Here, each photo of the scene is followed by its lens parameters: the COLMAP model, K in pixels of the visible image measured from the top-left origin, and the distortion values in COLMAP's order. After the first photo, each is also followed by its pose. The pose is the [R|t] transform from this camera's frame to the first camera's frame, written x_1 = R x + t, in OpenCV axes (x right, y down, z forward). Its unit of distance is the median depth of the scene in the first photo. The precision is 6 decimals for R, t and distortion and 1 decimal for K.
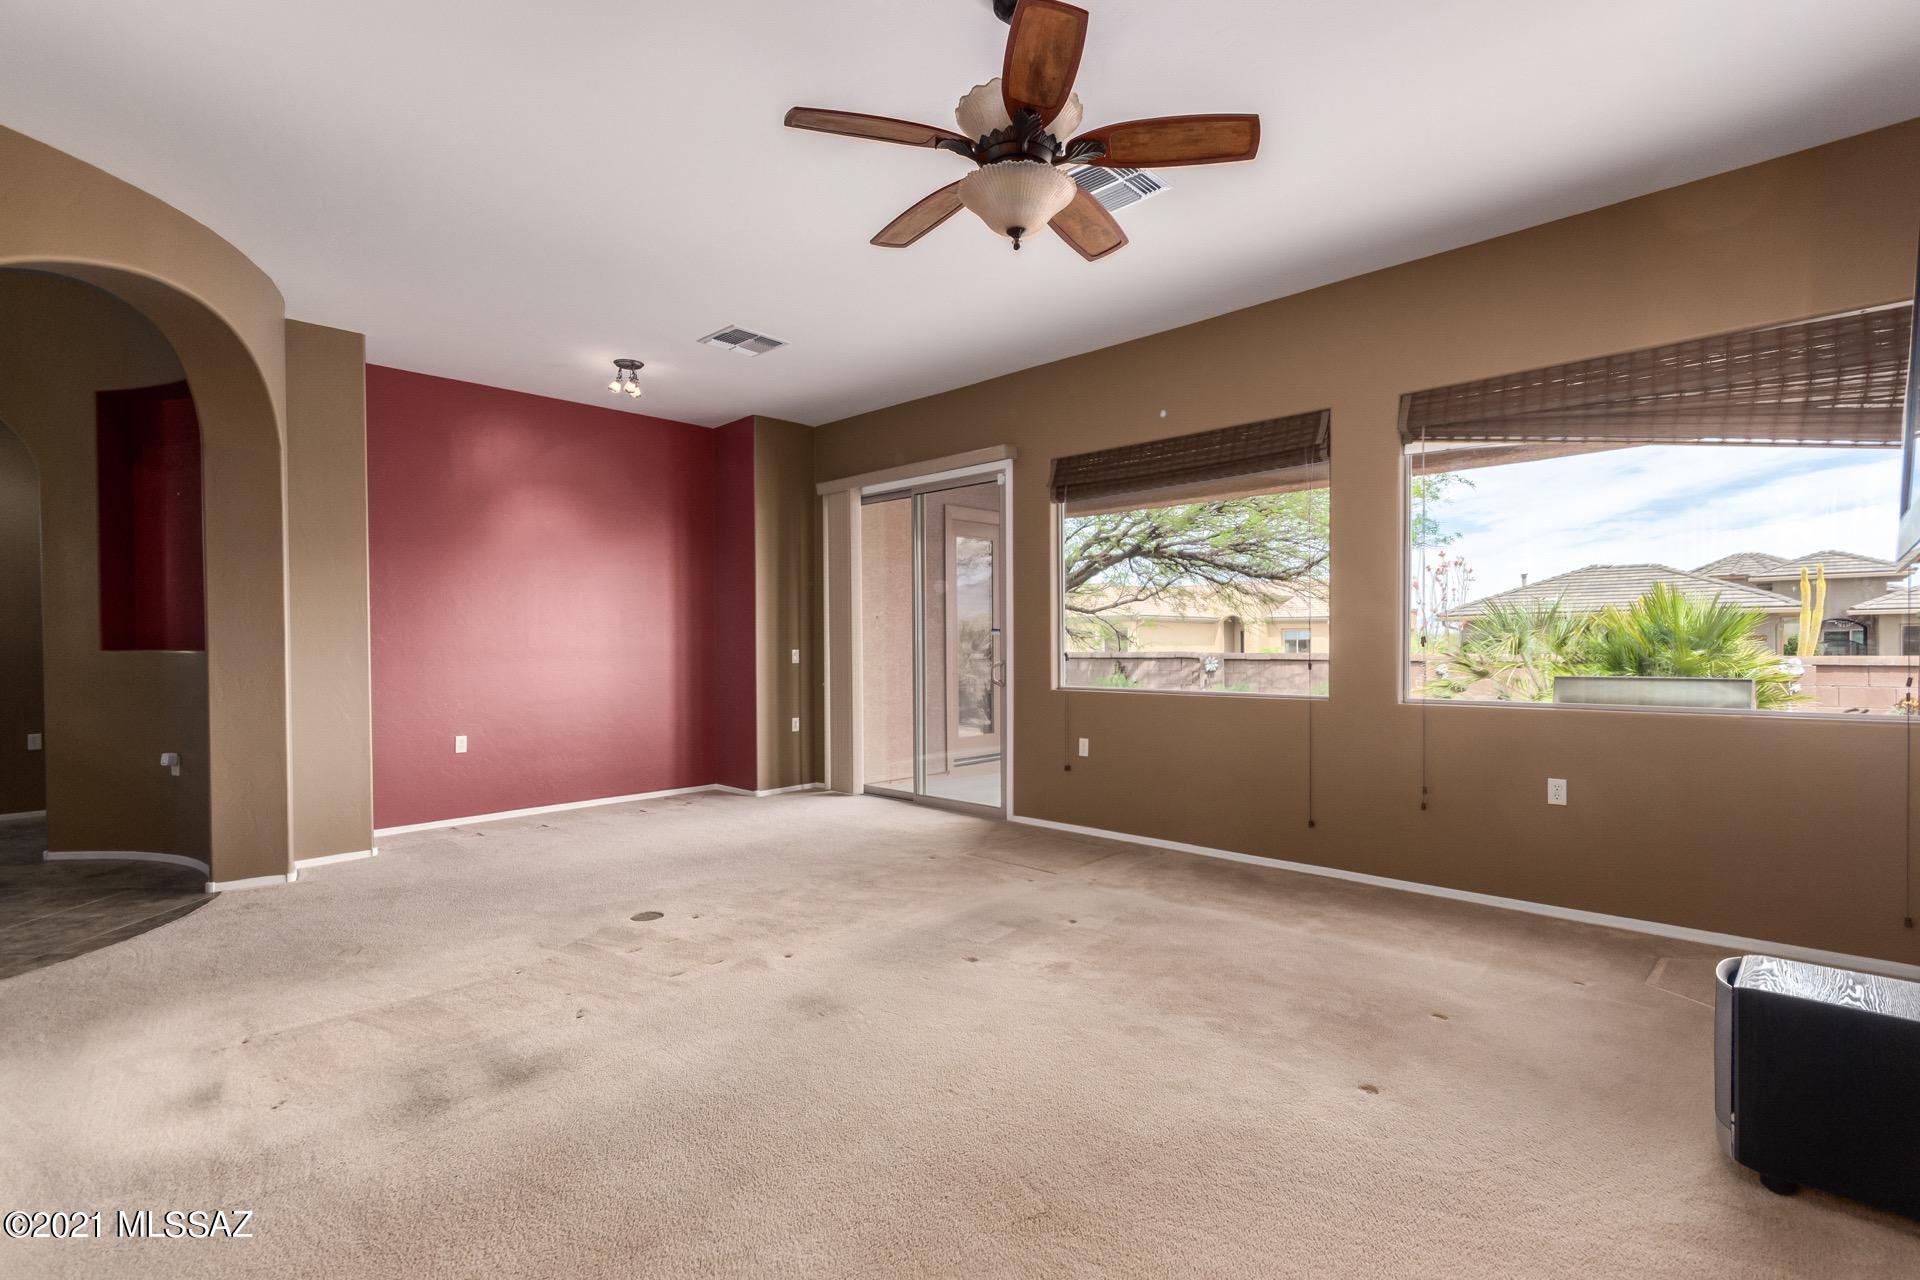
lens RADIAL K [[879.6, 0, 960.0], [0, 879.6, 640.0], [0, 0, 1]] dist [0.004318, 0.000813]
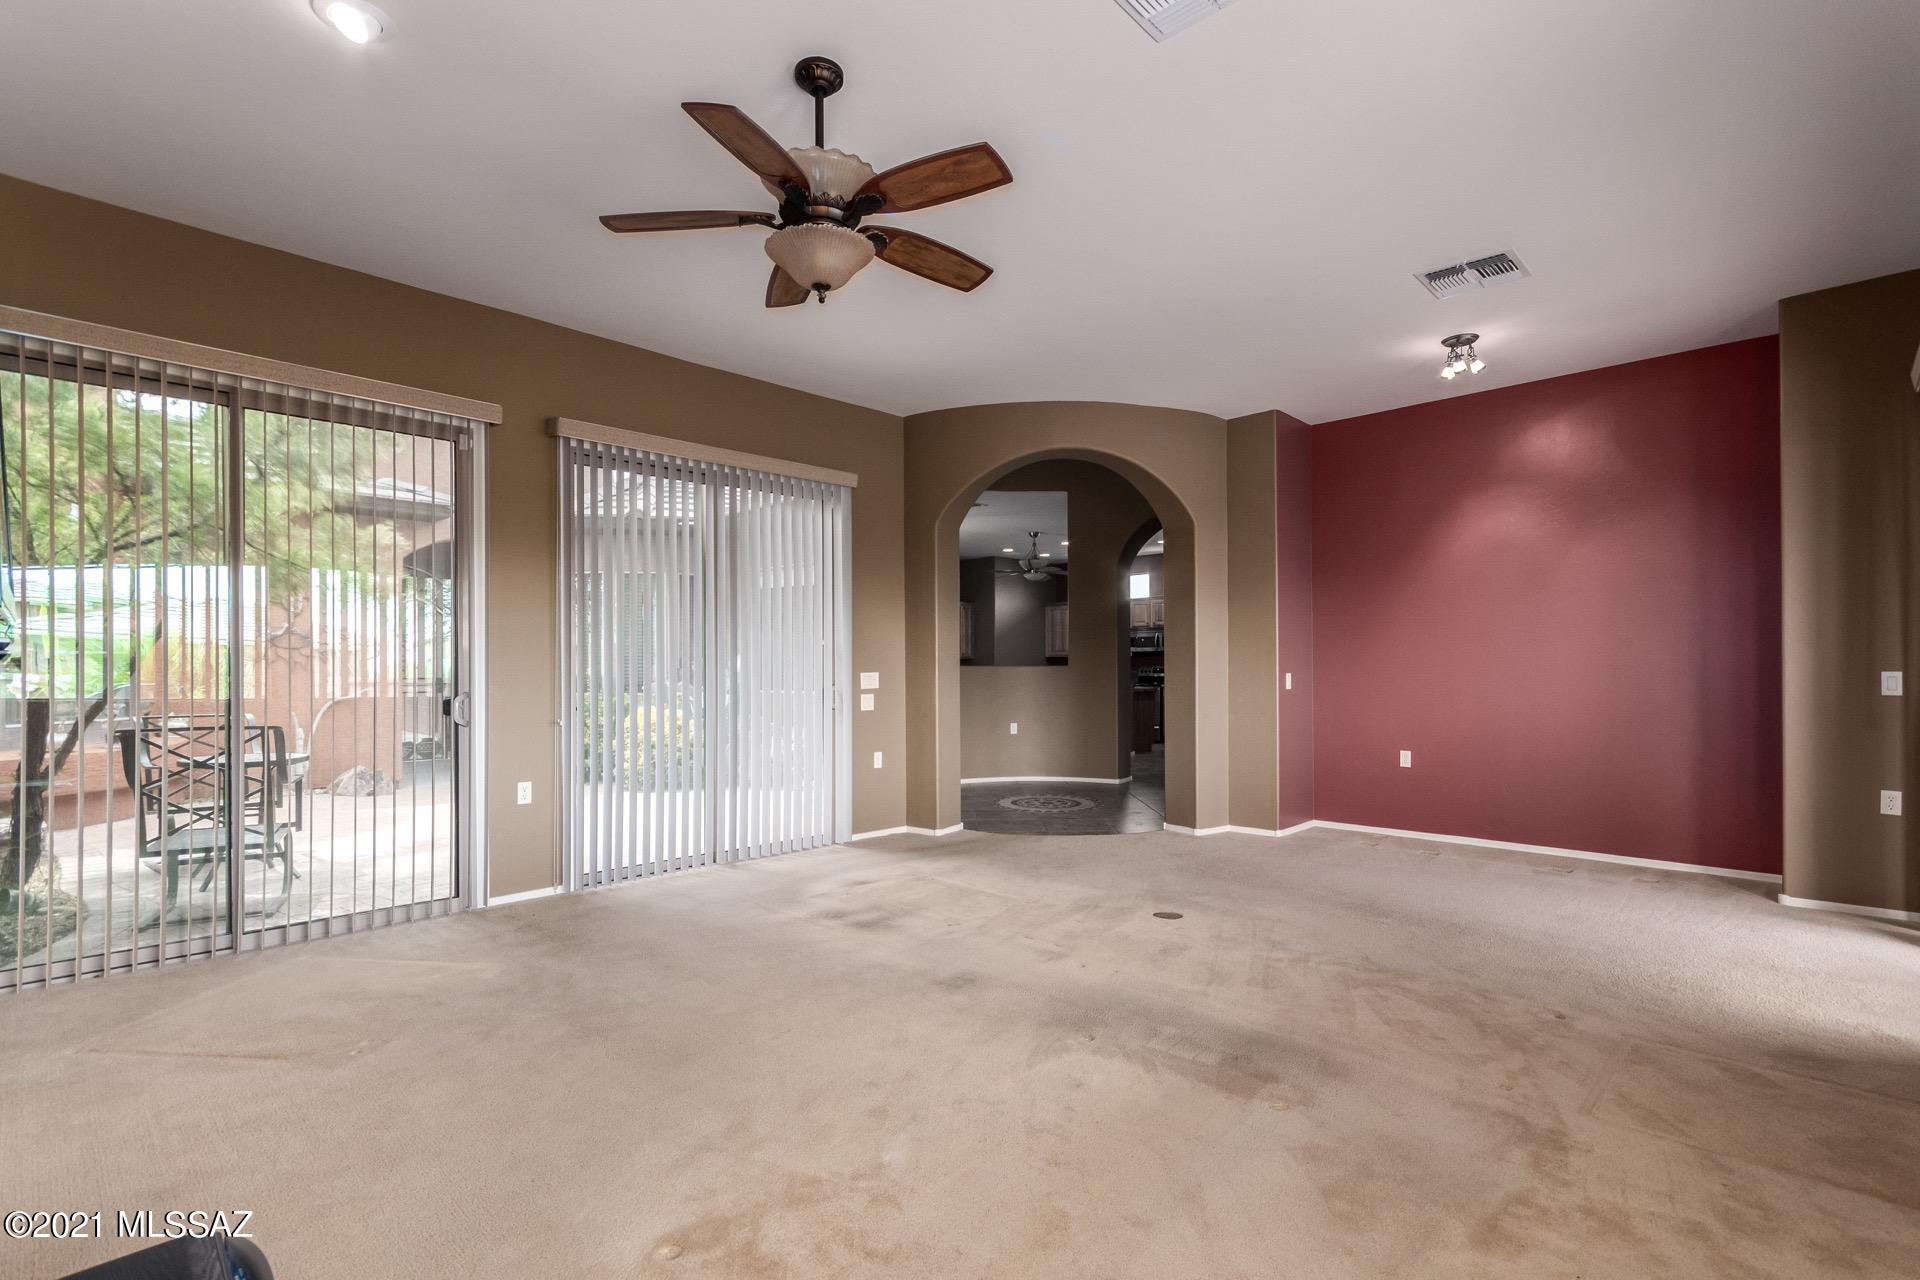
lens RADIAL K [[896.4, 0, 959.3], [0, 896.4, 665.8], [0, 0, 1]] dist [-0.000498, 0.000136]
pose [[-0.010082, 0.005841, -0.999932, 0.799936], [0.008674, 0.999946, 0.005754, -0.002058], [0.999912, -0.008615, -0.010132, 0.807713]]
